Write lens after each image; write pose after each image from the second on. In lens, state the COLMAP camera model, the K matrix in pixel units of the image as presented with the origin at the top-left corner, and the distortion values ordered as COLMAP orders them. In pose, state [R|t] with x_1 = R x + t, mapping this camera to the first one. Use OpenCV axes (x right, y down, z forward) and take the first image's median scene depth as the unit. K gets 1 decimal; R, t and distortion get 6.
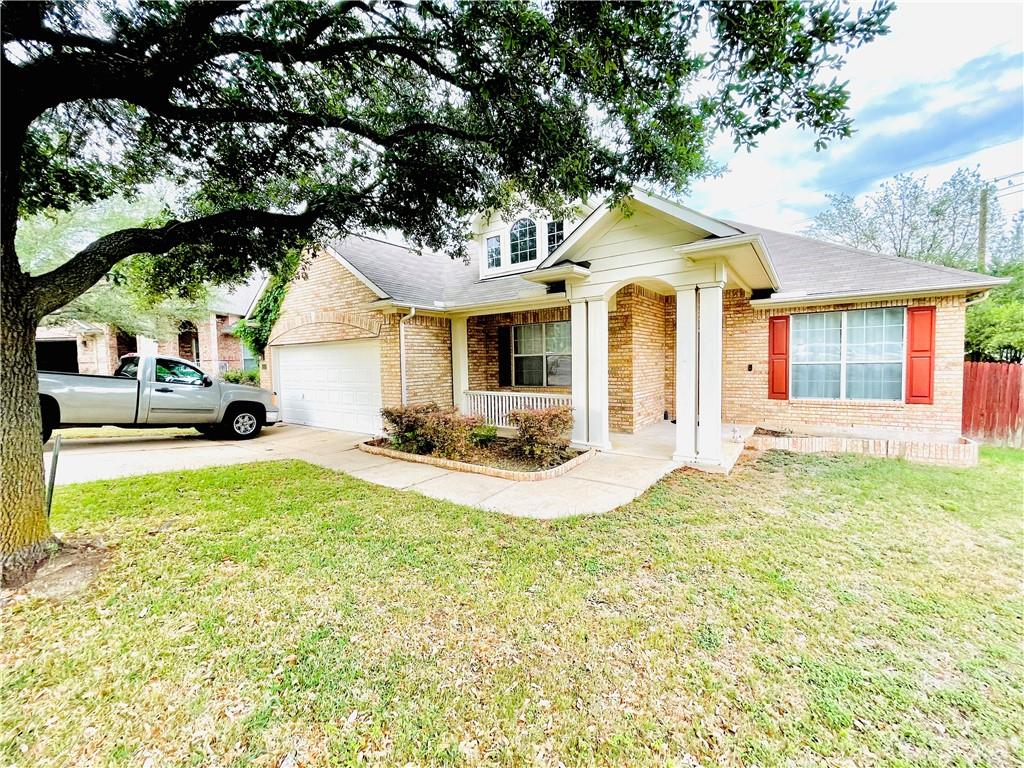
lens RADIAL K [[412.5, 0, 509.3], [0, 412.5, 387.2], [0, 0, 1]] dist [-0.009954, 0.000603]
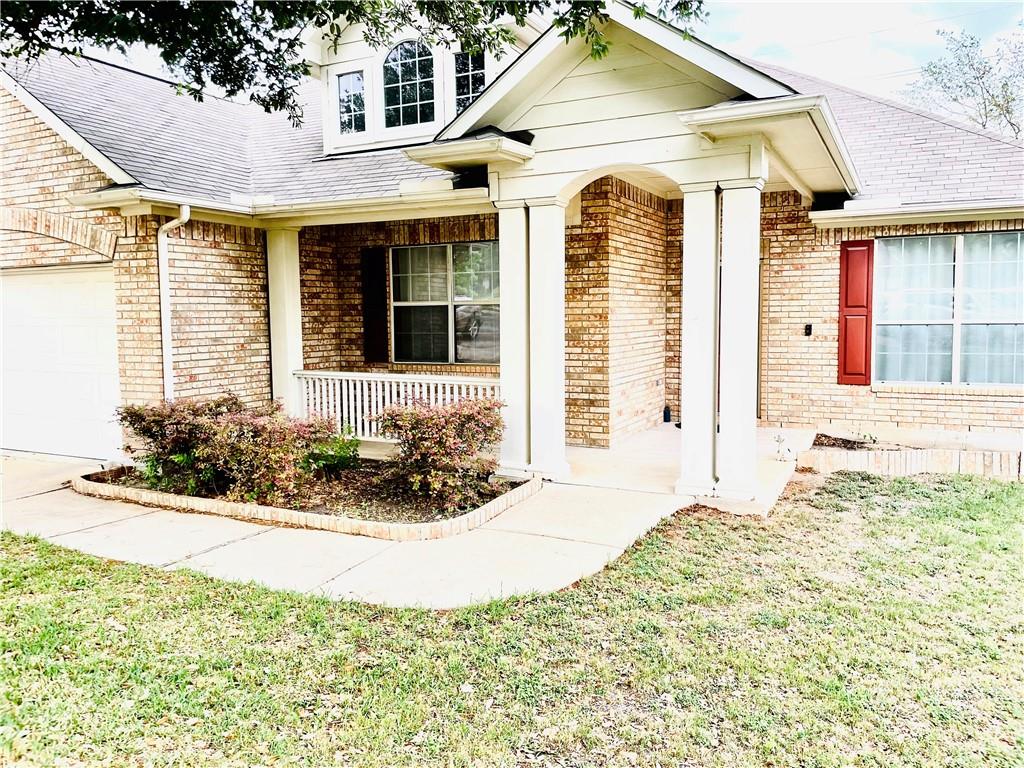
lens RADIAL K [[776.5, 0, 517.7], [0, 776.5, 377.4], [0, 0, 1]] dist [0.069096, -0.097923]
pose [[0.986293, -0.002712, 0.164979, 0.007501], [-0.000347, 0.999829, 0.018506, -0.001944], [-0.165001, -0.018310, 0.986123, -0.013637]]
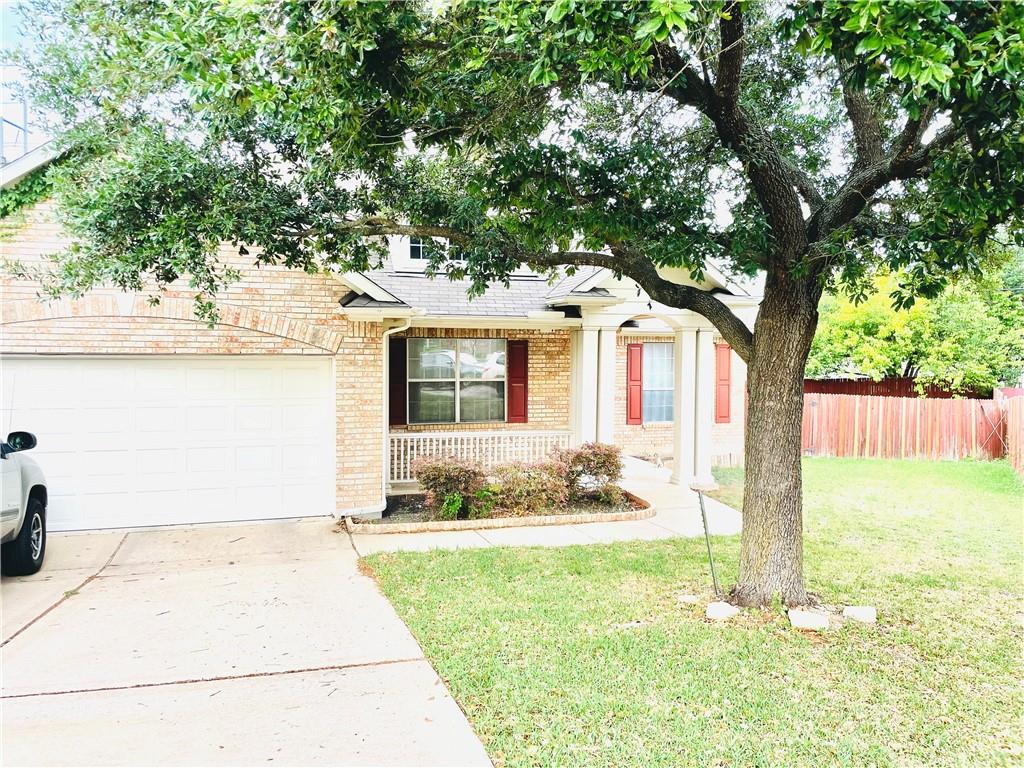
lens RADIAL K [[776.5, 0, 513.1], [0, 776.5, 389.7], [0, 0, 1]] dist [0.069096, -0.097923]
pose [[0.605266, -0.011416, 0.795941, -1.446339], [0.033205, 0.999389, -0.010917, -0.062953], [-0.795330, 0.033037, 0.605276, 0.090472]]
